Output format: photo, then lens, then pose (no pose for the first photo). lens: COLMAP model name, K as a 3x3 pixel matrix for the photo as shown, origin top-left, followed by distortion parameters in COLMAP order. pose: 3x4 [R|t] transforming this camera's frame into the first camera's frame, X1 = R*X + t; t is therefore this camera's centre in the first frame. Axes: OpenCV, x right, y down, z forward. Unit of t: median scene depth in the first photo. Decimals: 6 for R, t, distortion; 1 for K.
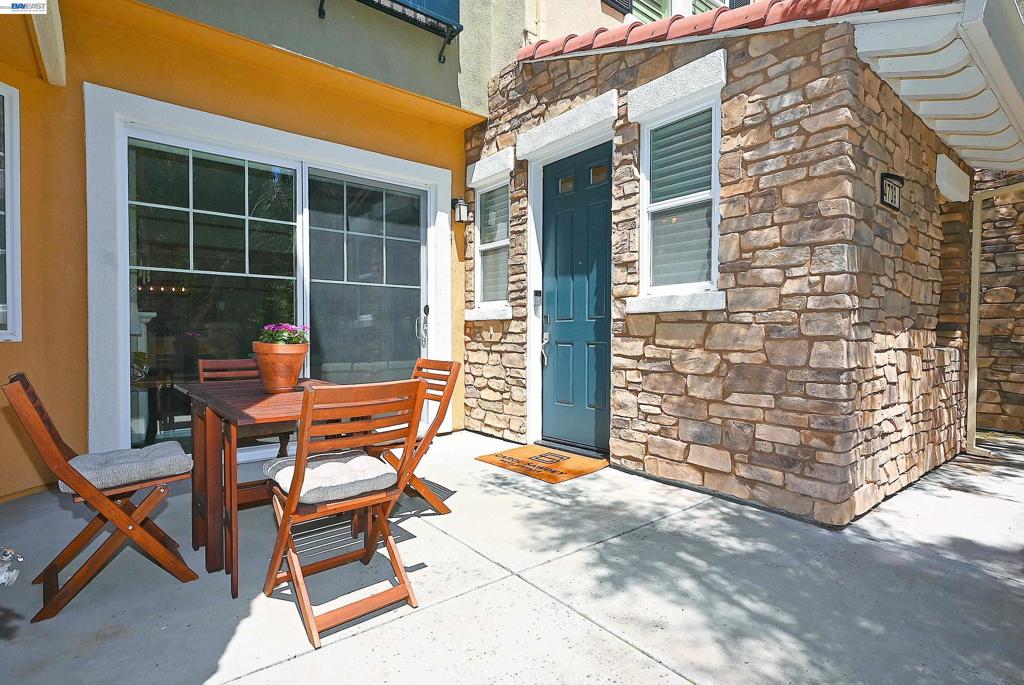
lens RADIAL K [[506.8, 0, 520.4], [0, 506.8, 341.9], [0, 0, 1]] dist [-0.010408, 0.005313]
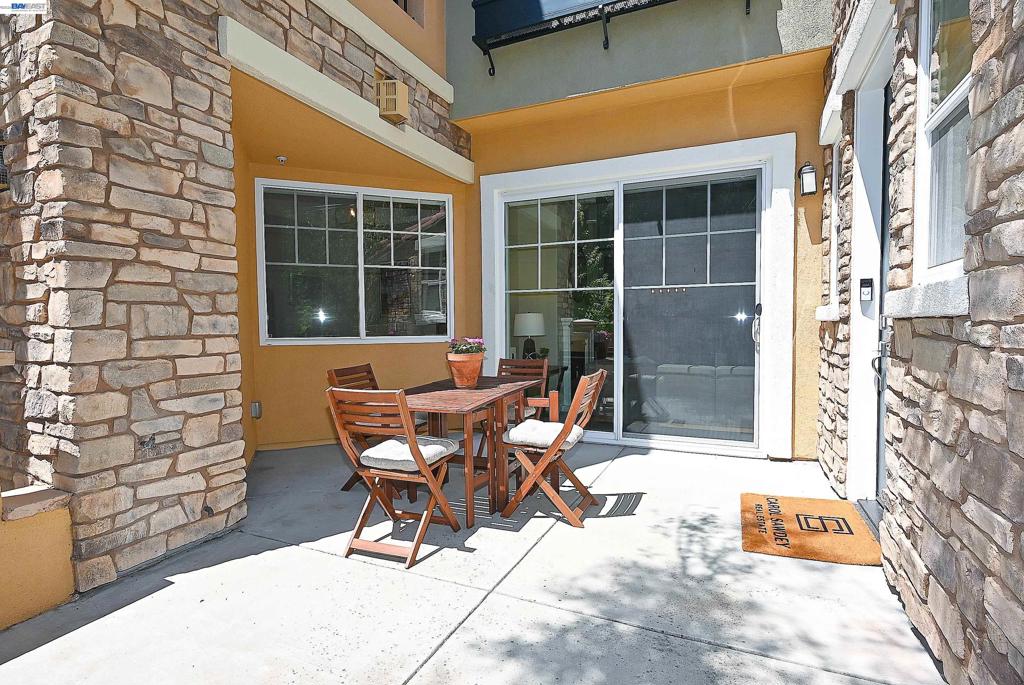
lens RADIAL K [[506.8, 0, 517.6], [0, 506.8, 345.1], [0, 0, 1]] dist [-0.010408, 0.005313]
pose [[0.451428, 0.032621, -0.891711, 0.561581], [-0.003594, 0.999390, 0.034741, -0.045602], [0.892300, -0.012478, 0.451270, 0.367679]]
